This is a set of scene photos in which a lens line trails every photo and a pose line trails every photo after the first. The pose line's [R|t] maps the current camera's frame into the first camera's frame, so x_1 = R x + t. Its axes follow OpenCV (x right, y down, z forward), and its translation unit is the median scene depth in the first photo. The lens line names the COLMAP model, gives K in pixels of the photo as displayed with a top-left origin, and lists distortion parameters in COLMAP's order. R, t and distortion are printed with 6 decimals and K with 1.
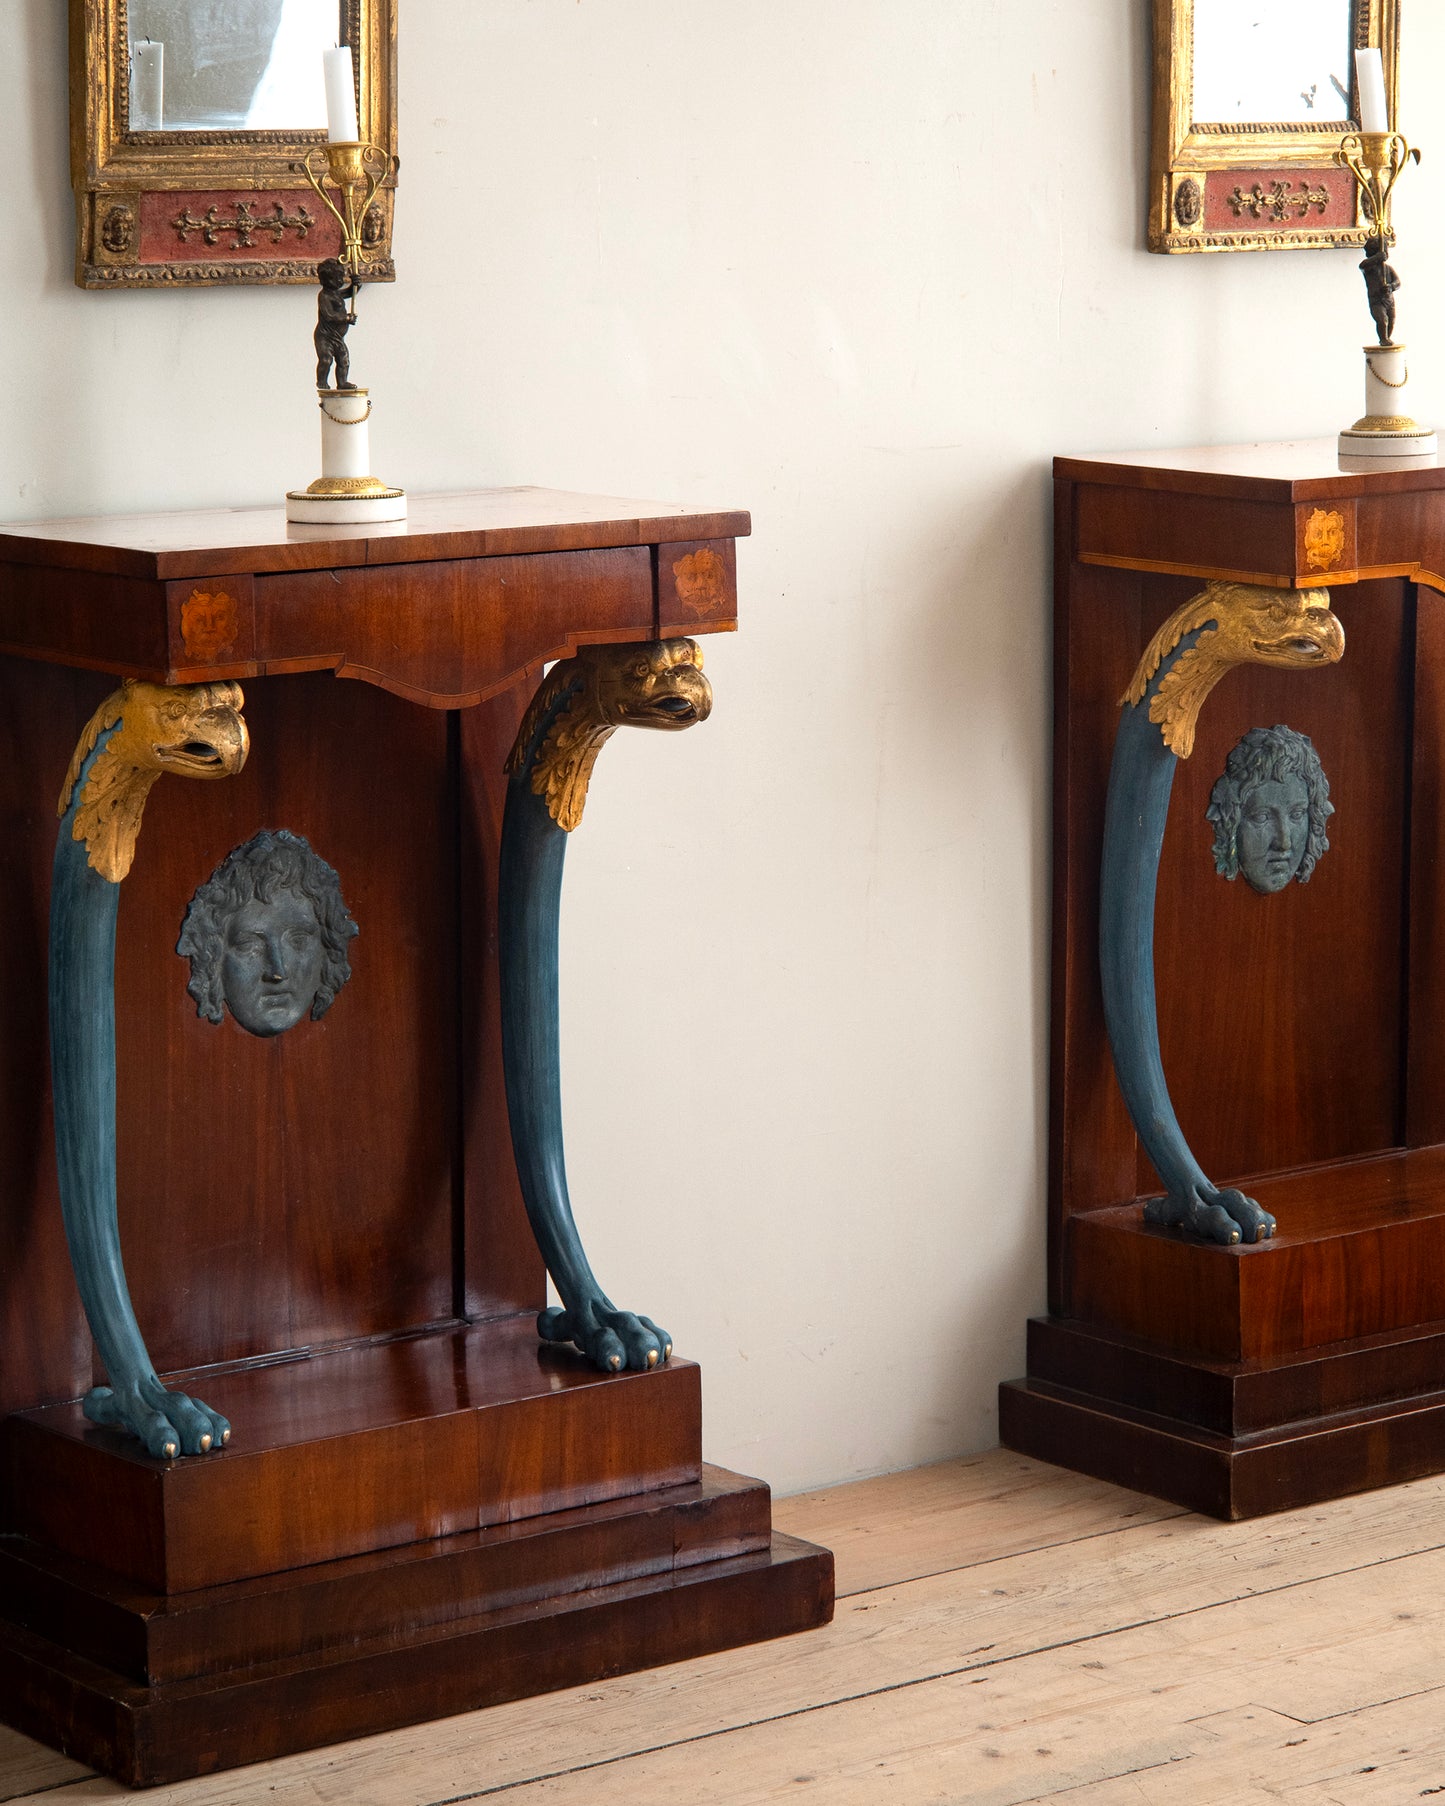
lens RADIAL K [[4947.5, 0, 724.1], [0, 4947.5, 772.5], [0, 0, 1]] dist [0.055397, 0.407229]
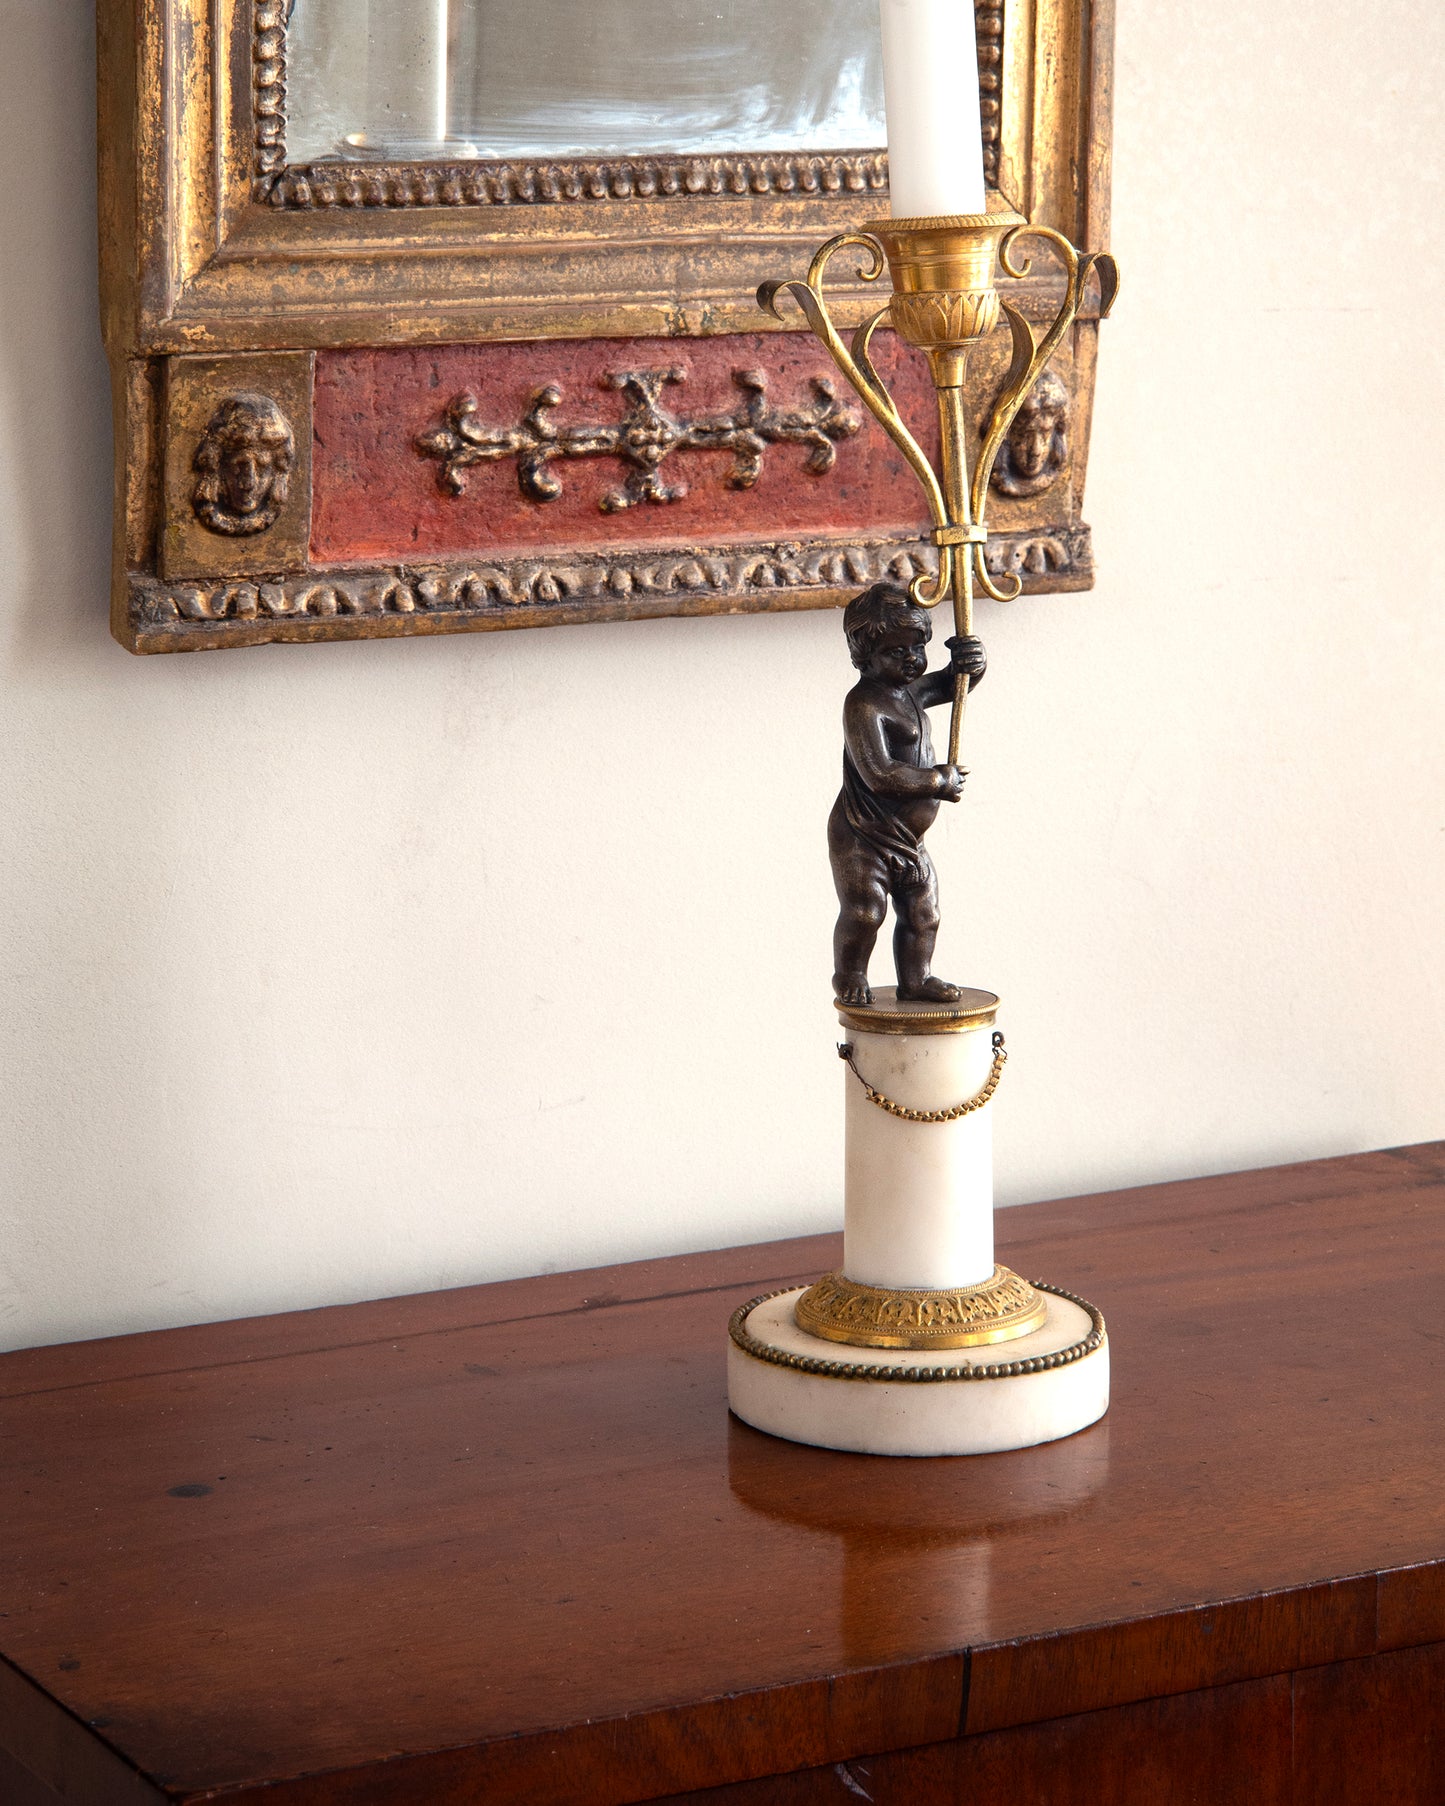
lens RADIAL K [[4947.5, 0, 724.1], [0, 4947.5, 772.5], [0, 0, 1]] dist [0.055397, 0.407229]
pose [[0.990220, 0.029632, -0.136332, -0.045321], [-0.025769, 0.999217, 0.030010, -0.097940], [0.137115, -0.026203, 0.990209, 0.668023]]
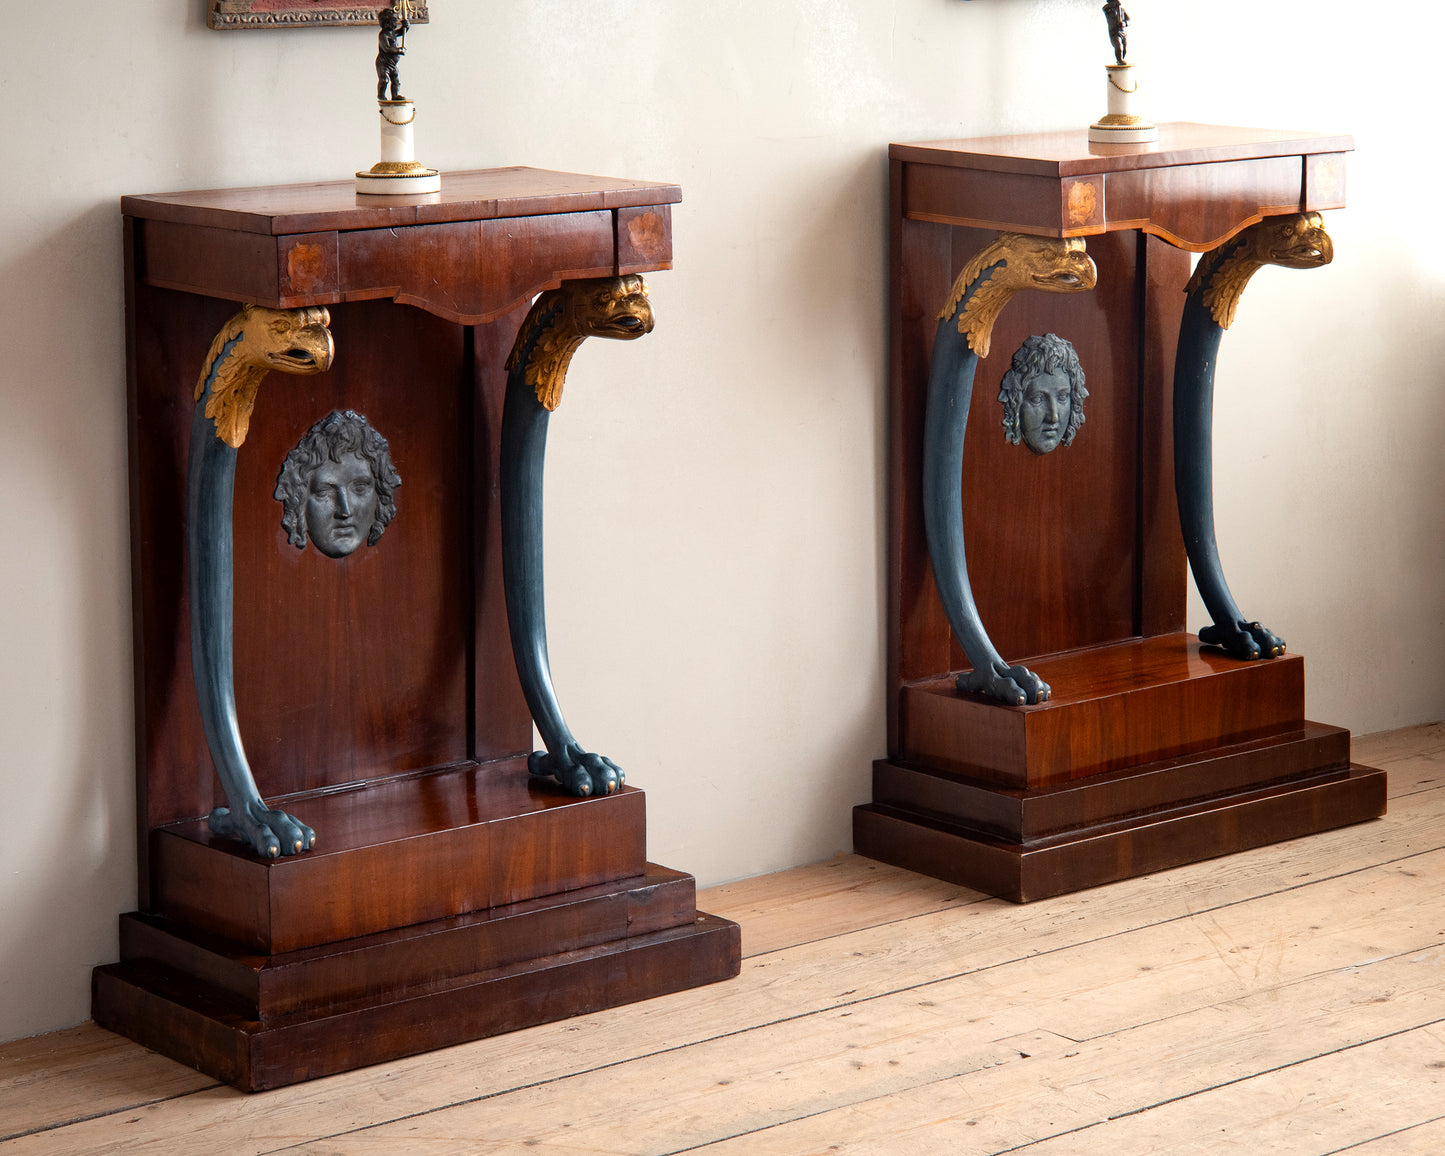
lens RADIAL K [[3823.9, 0, 692.3], [0, 3823.9, 197.3], [0, 0, 1]] dist [0.094063, 0.038912]
pose [[0.999714, -0.000837, 0.023911, -0.017587], [0.001874, 0.999057, -0.043367, -0.001615], [-0.023853, 0.043399, 0.998773, -0.096286]]
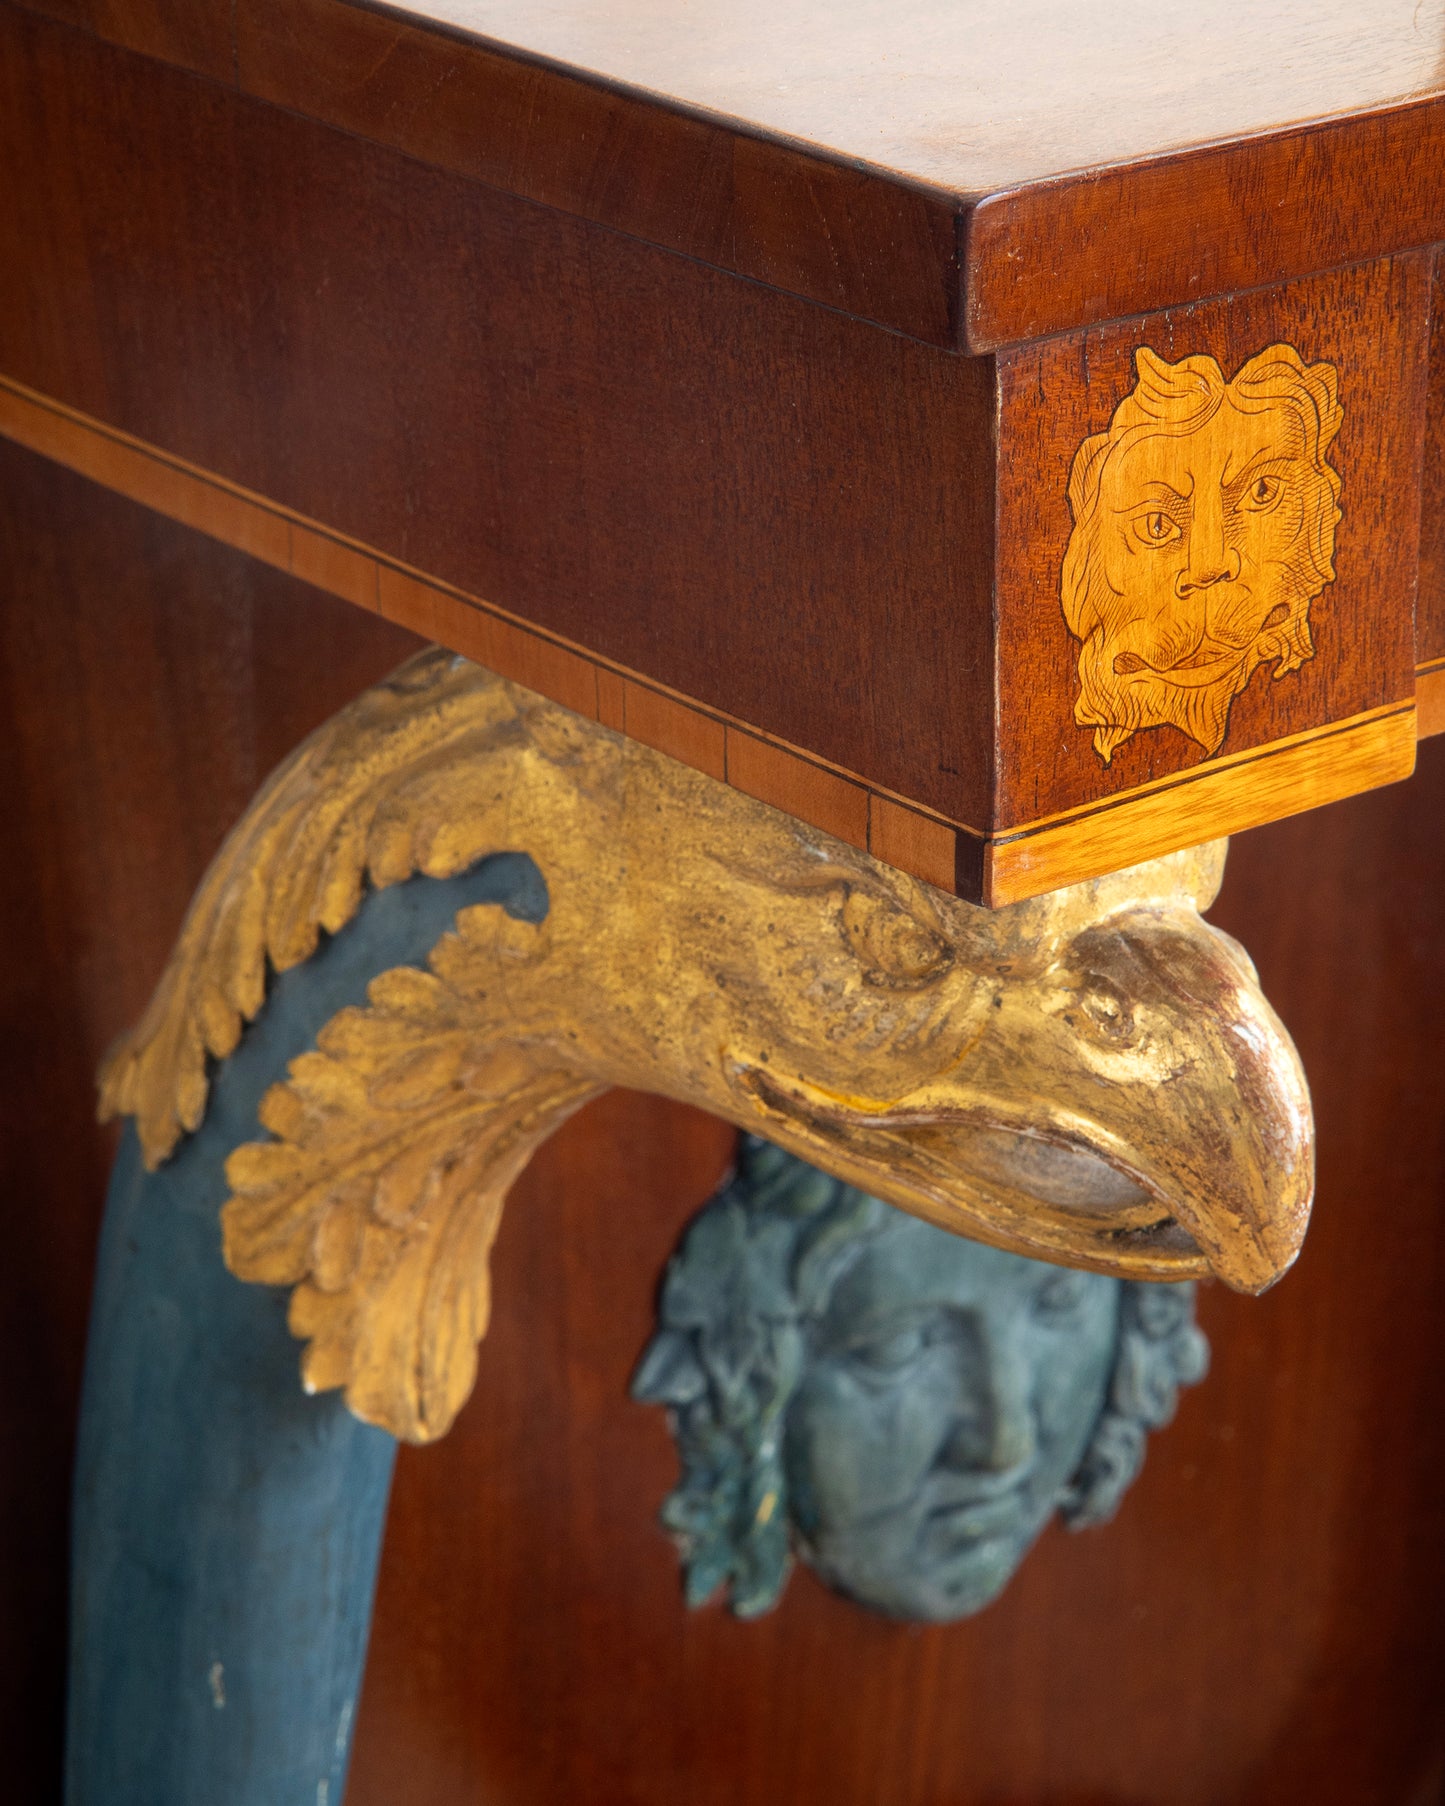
lens RADIAL K [[5109.8, 0, 754.3], [0, 5109.8, 942.2], [0, 0, 1]] dist [0.046110, 0.151662]
pose [[0.999678, 0.006342, 0.024566, 0.113803], [-0.012938, 0.960321, 0.278596, -0.084173], [-0.021824, -0.278824, 0.960094, 0.929514]]
